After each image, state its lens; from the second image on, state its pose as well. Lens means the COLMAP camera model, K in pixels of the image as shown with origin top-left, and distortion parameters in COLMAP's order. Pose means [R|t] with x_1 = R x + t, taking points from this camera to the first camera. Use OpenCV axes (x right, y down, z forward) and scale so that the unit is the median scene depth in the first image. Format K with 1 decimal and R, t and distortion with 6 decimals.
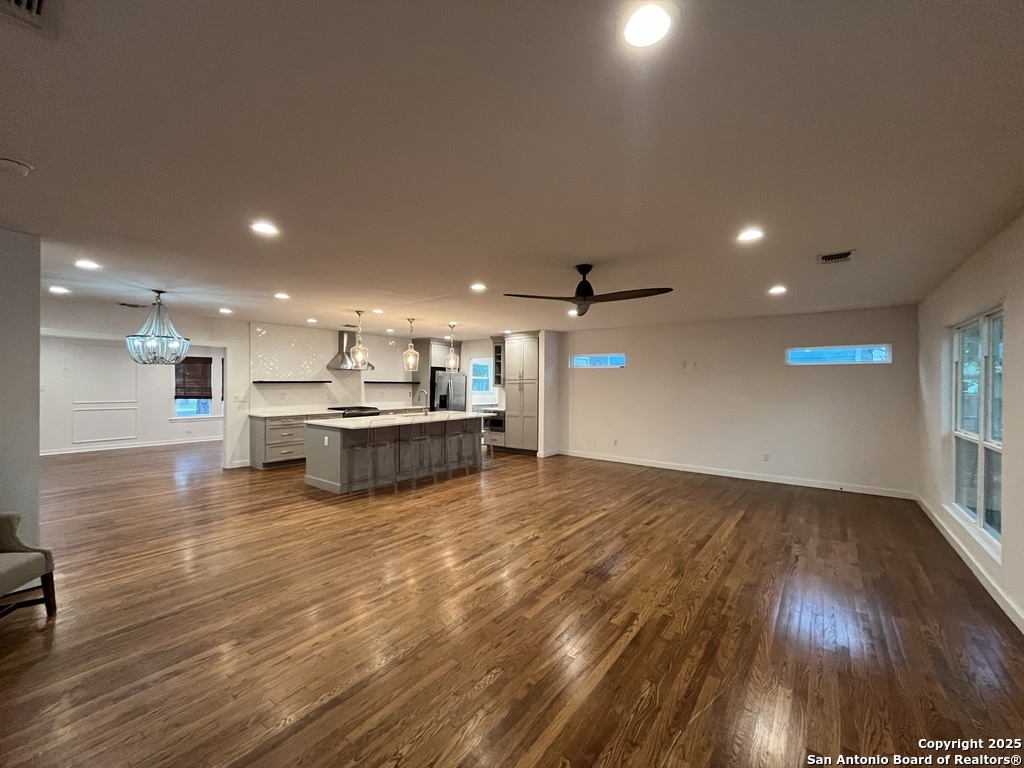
lens RADIAL K [[414.3, 0, 517.1], [0, 414.3, 383.2], [0, 0, 1]] dist [-0.006195, 0.000604]
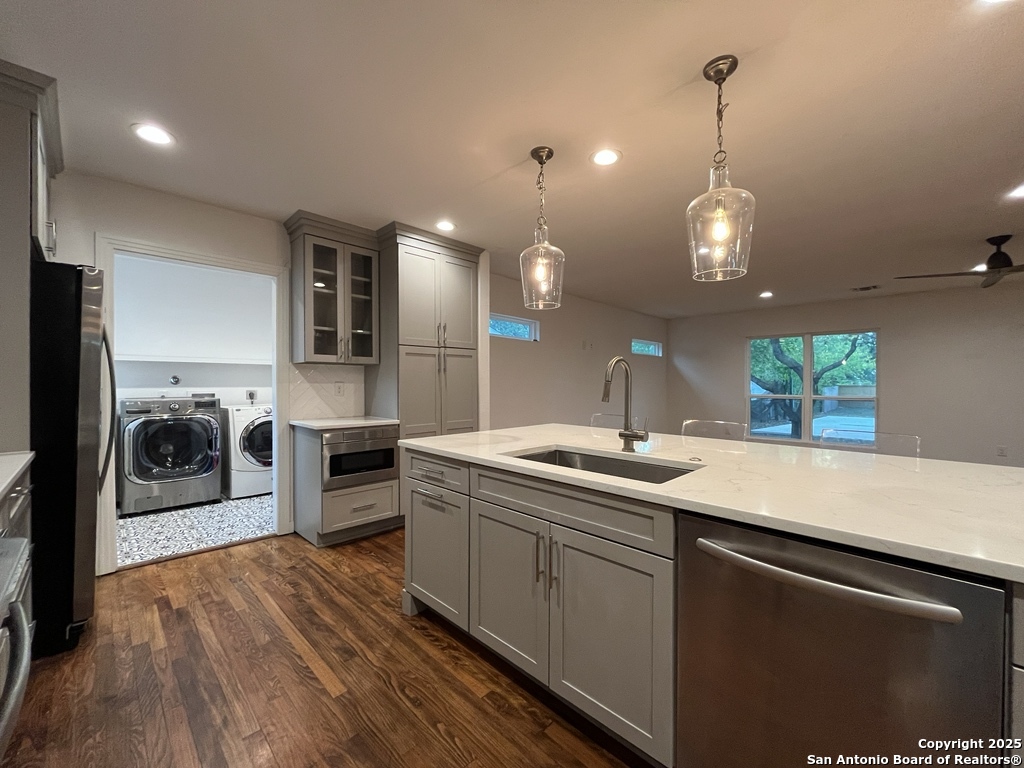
lens RADIAL K [[414.3, 0, 513.0], [0, 414.3, 385.6], [0, 0, 1]] dist [-0.006195, 0.000604]
pose [[0.134819, -0.009963, 0.990820, -0.448362], [-0.004918, 0.999930, 0.010724, 0.029376], [-0.990858, -0.006319, 0.134761, 0.942255]]
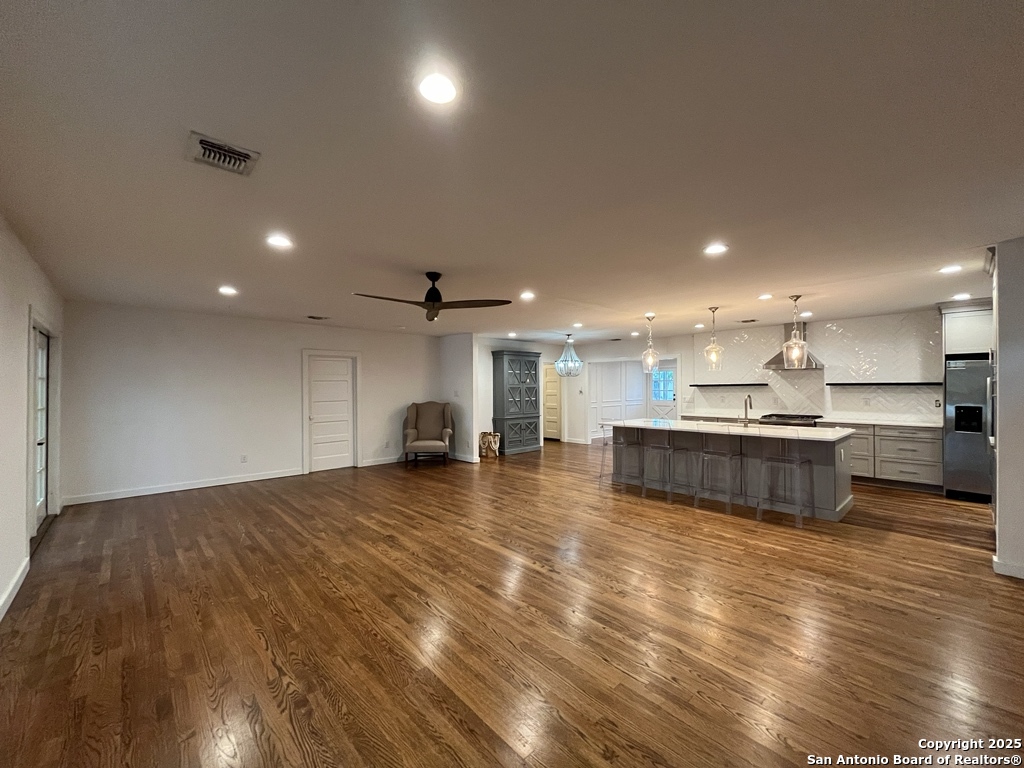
lens RADIAL K [[414.3, 0, 513.4], [0, 414.3, 386.0], [0, 0, 1]] dist [-0.006195, 0.000604]
pose [[-0.177166, -0.007918, -0.984149, 0.546393], [0.004627, 0.999950, -0.008878, 0.006105], [0.984170, -0.006126, -0.177121, 0.651001]]
